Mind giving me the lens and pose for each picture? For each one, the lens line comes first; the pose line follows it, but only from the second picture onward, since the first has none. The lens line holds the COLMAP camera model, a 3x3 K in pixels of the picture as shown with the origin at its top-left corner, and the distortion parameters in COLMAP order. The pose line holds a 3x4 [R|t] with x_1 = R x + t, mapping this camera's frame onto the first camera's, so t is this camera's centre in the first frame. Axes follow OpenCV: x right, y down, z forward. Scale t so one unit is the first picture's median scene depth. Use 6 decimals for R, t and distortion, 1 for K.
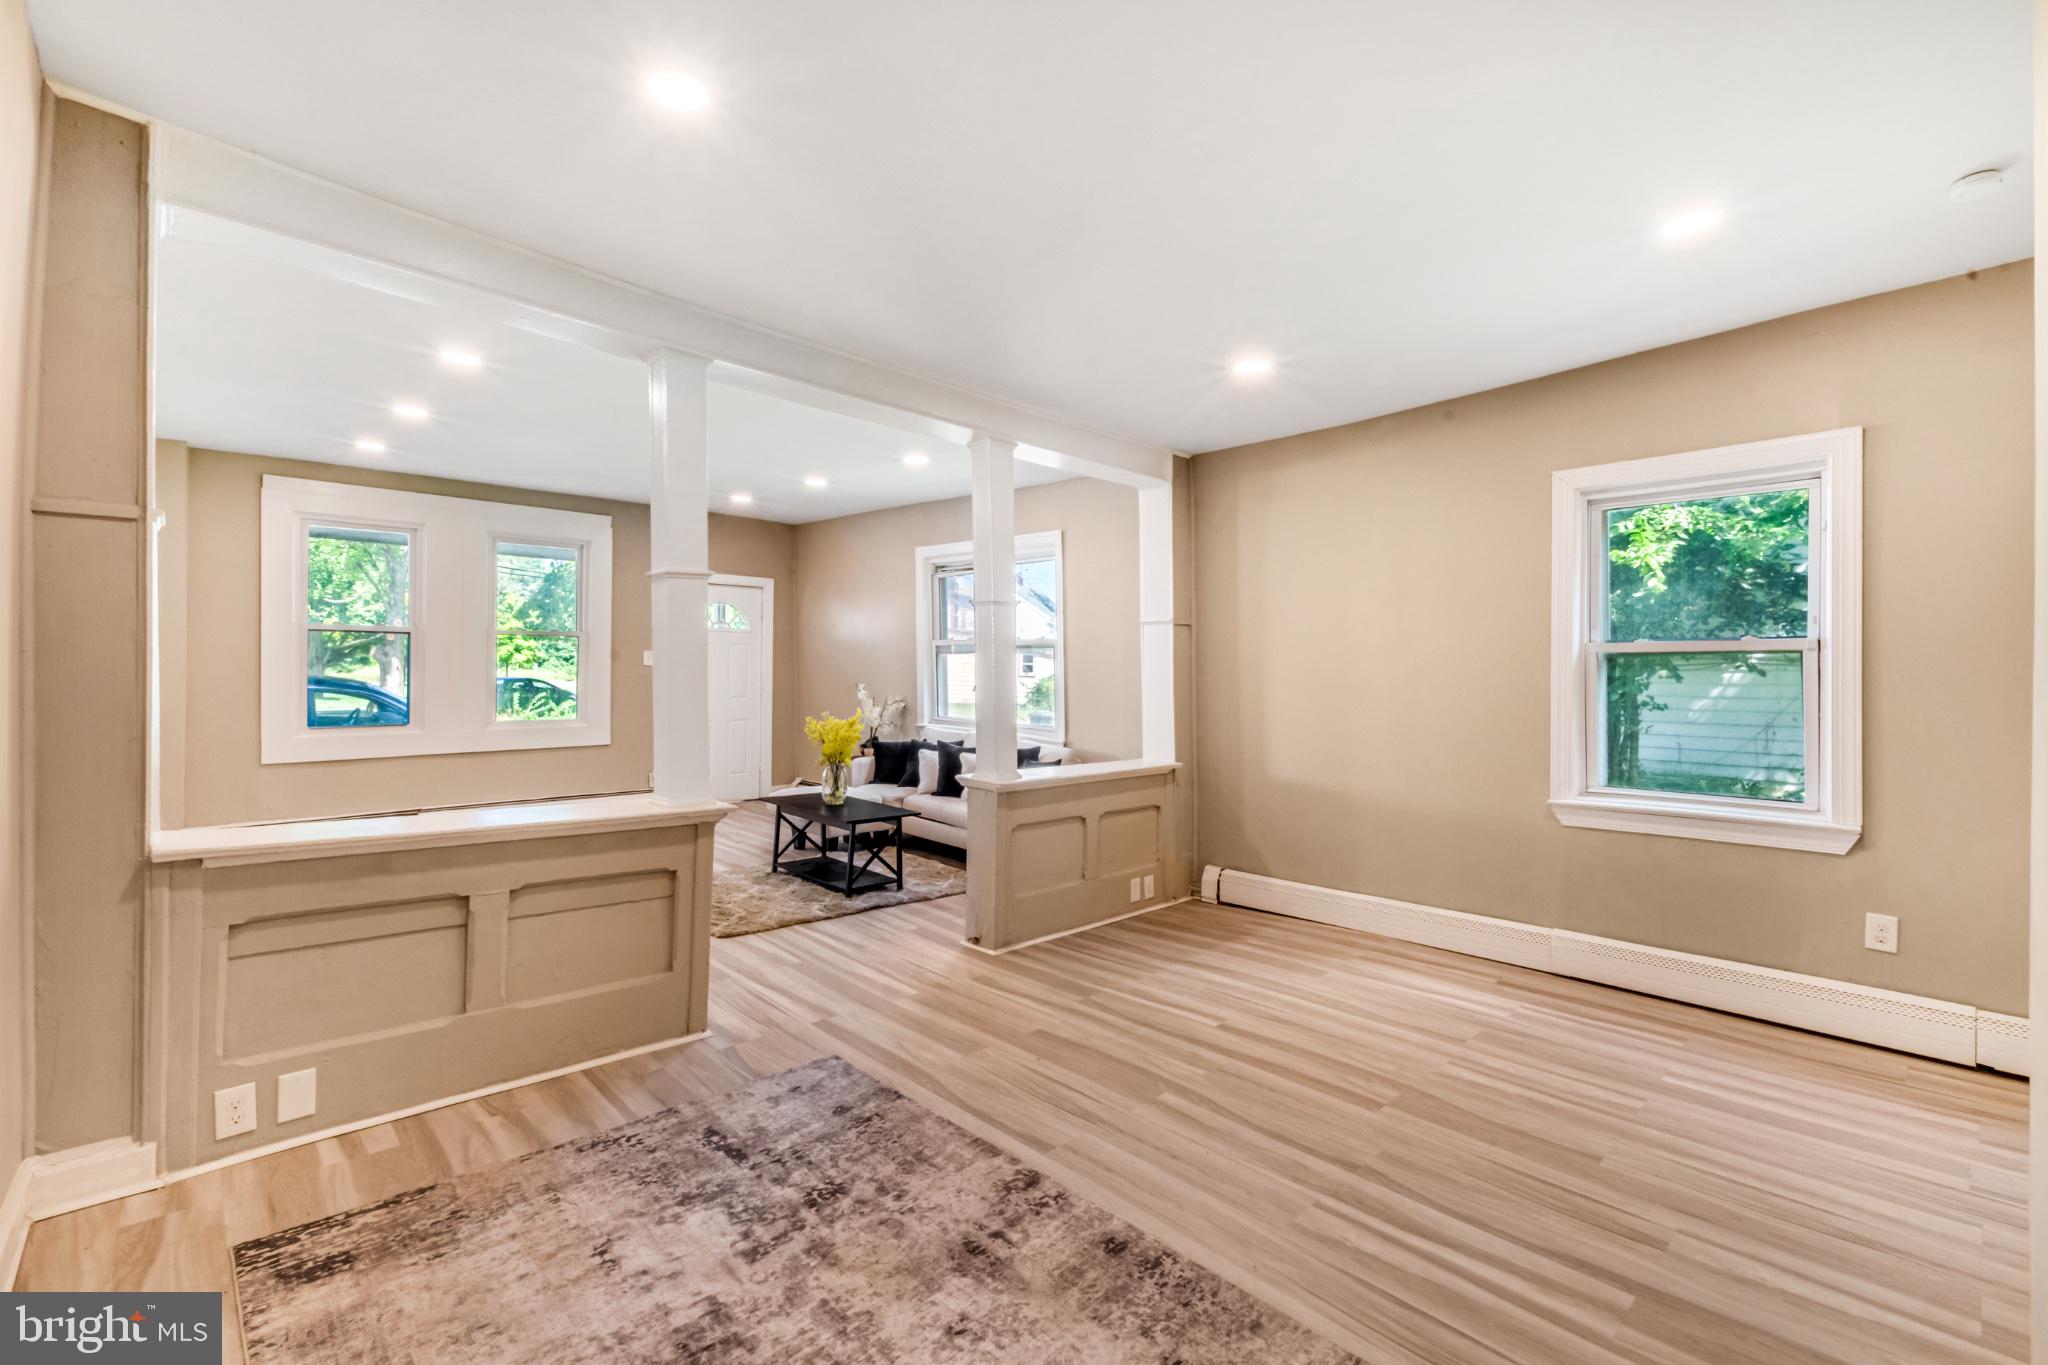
lens RADIAL K [[919.6, 0, 1026.0], [0, 919.6, 668.4], [0, 0, 1]] dist [0.015601, -0.000894]
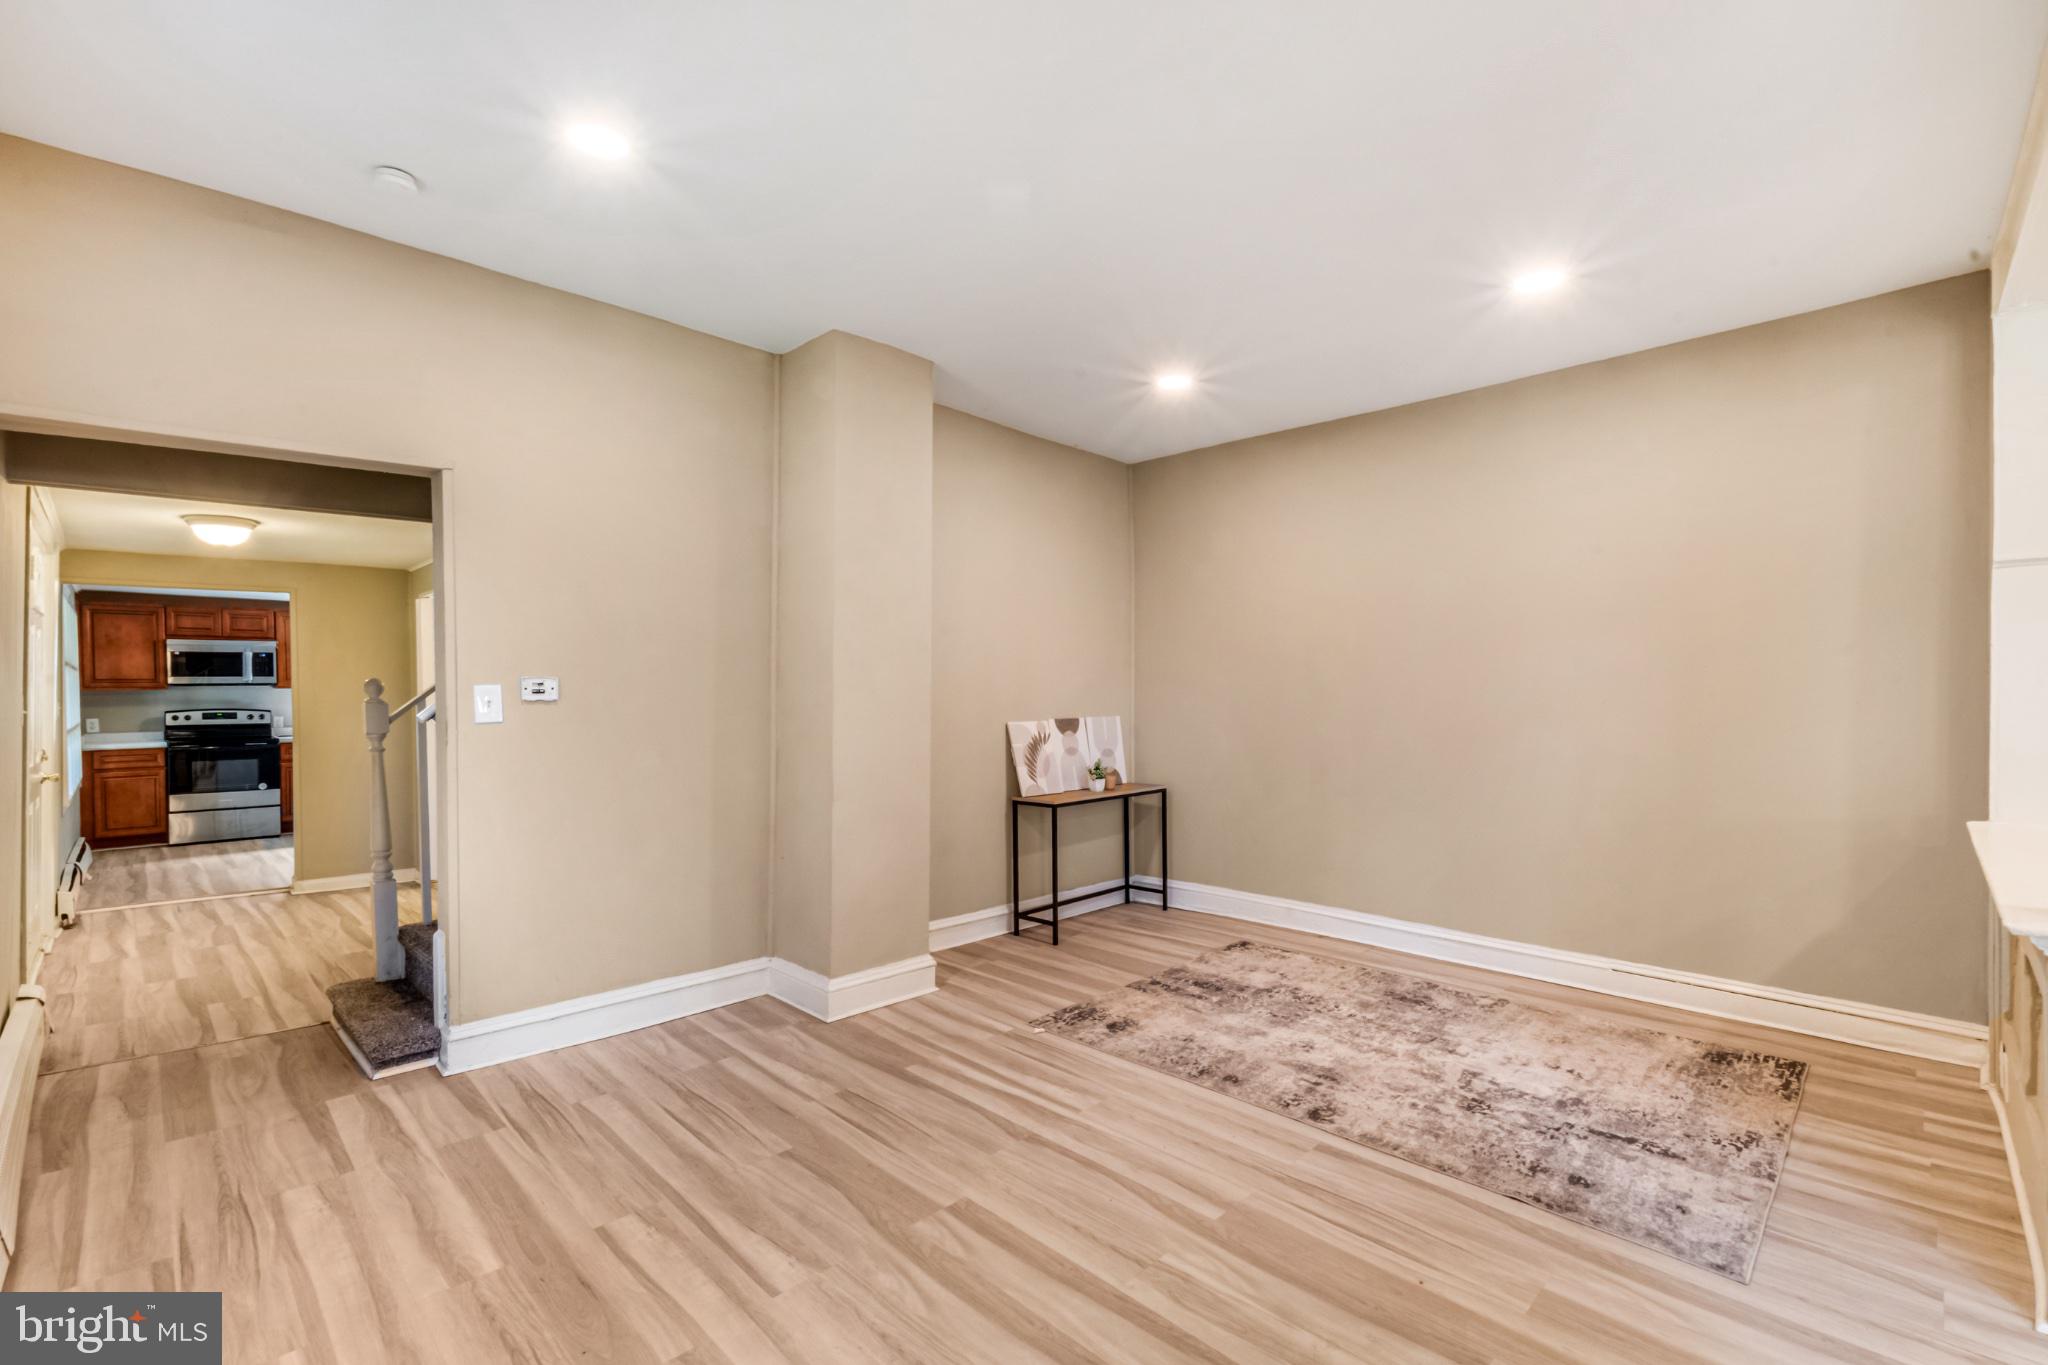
lens RADIAL K [[919.6, 0, 1014.8], [0, 919.6, 694.8], [0, 0, 1]] dist [0.015601, -0.000894]
pose [[-0.999876, -0.009025, -0.012906, 0.416504], [-0.009066, 0.999954, 0.003126, 0.019929], [0.012878, 0.003243, -0.999912, 2.211284]]
